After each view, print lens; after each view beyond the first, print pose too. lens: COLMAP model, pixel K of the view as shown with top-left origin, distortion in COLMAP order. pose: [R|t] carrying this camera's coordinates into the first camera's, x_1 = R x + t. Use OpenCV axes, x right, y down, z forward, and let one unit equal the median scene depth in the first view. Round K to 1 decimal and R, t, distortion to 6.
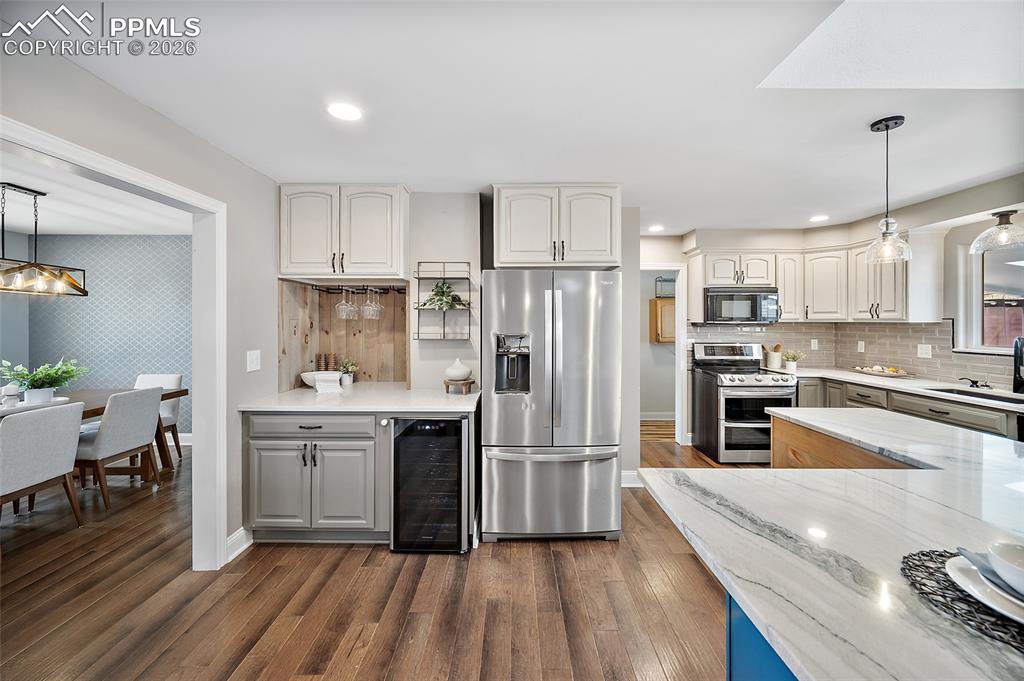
lens RADIAL K [[411.4, 0, 512.1], [0, 411.4, 323.1], [0, 0, 1]] dist [-0.001475, 0.000292]
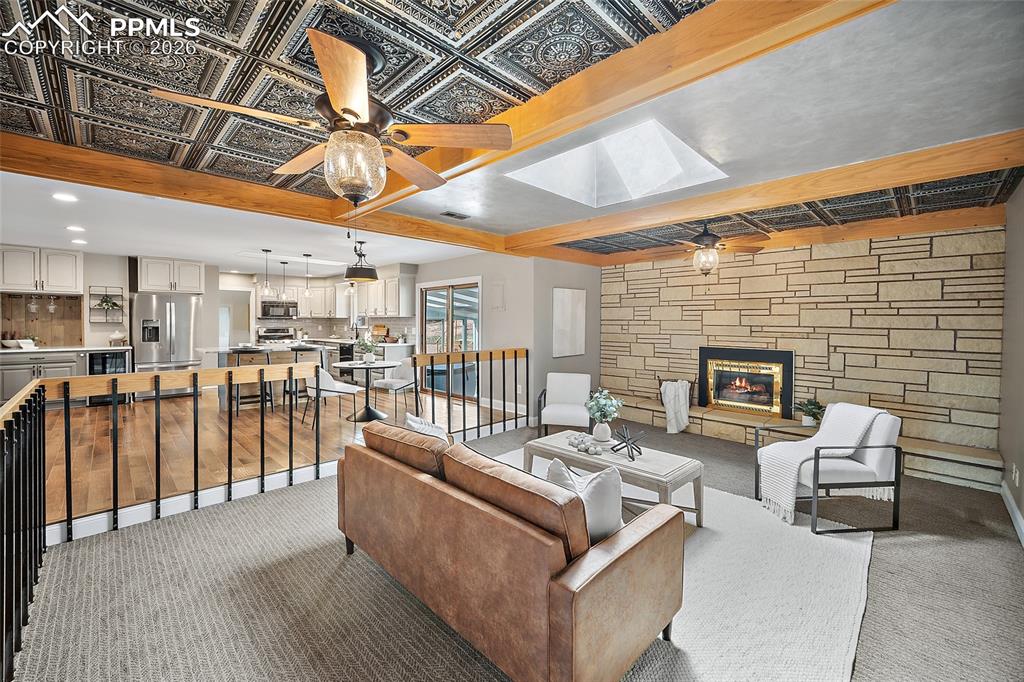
lens RADIAL K [[411.4, 0, 512.1], [0, 411.4, 323.6], [0, 0, 1]] dist [-0.001475, 0.000292]
pose [[0.709689, 0.001115, 0.704515, -0.148283], [-0.000698, 0.999999, -0.000880, 0.039314], [-0.704515, 0.000132, 0.709689, -1.773281]]
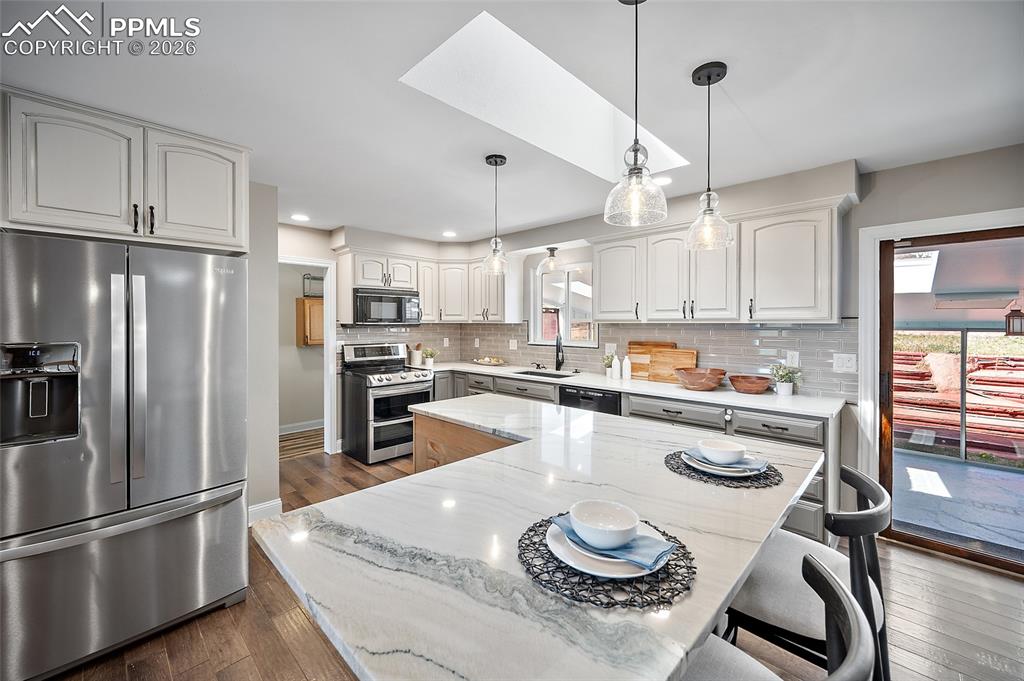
lens RADIAL K [[411.4, 0, 512.1], [0, 411.4, 323.1], [0, 0, 1]] dist [-0.001475, 0.000292]
pose [[0.700060, -0.000130, 0.714084, 0.043300], [0.002383, 0.999995, -0.002154, 0.000245], [-0.714080, 0.003210, 0.700056, 0.064658]]
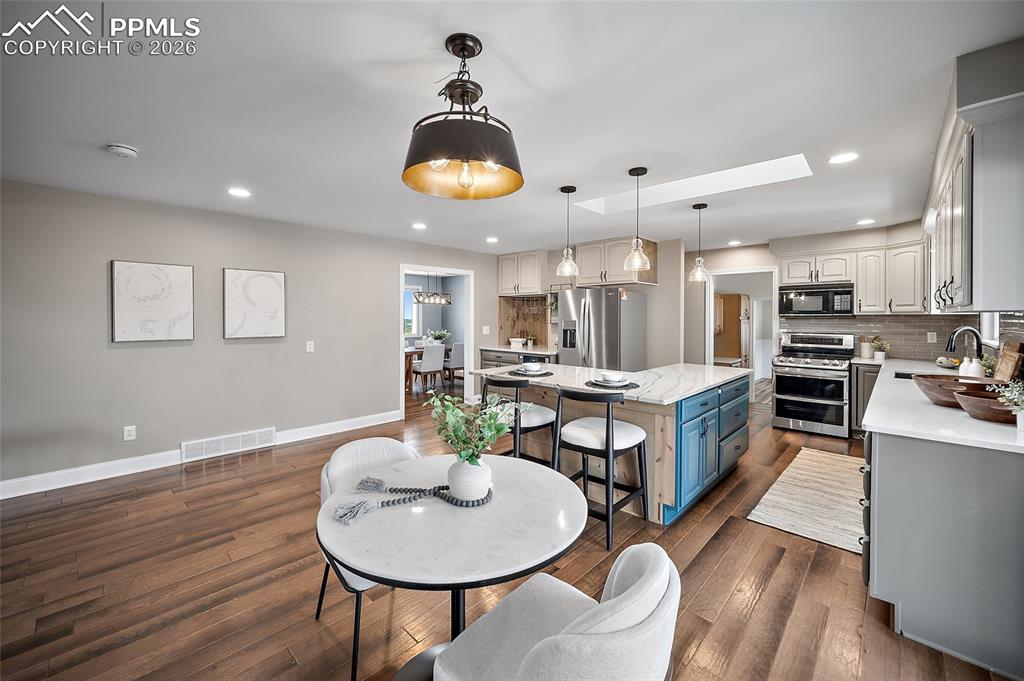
lens RADIAL K [[411.4, 0, 512.1], [0, 411.4, 323.1], [0, 0, 1]] dist [-0.001475, 0.000292]
pose [[0.726578, 0.010971, -0.686997, 0.886877], [-0.004855, 0.999930, 0.010833, 0.015514], [0.687067, -0.004535, 0.726580, -0.518870]]
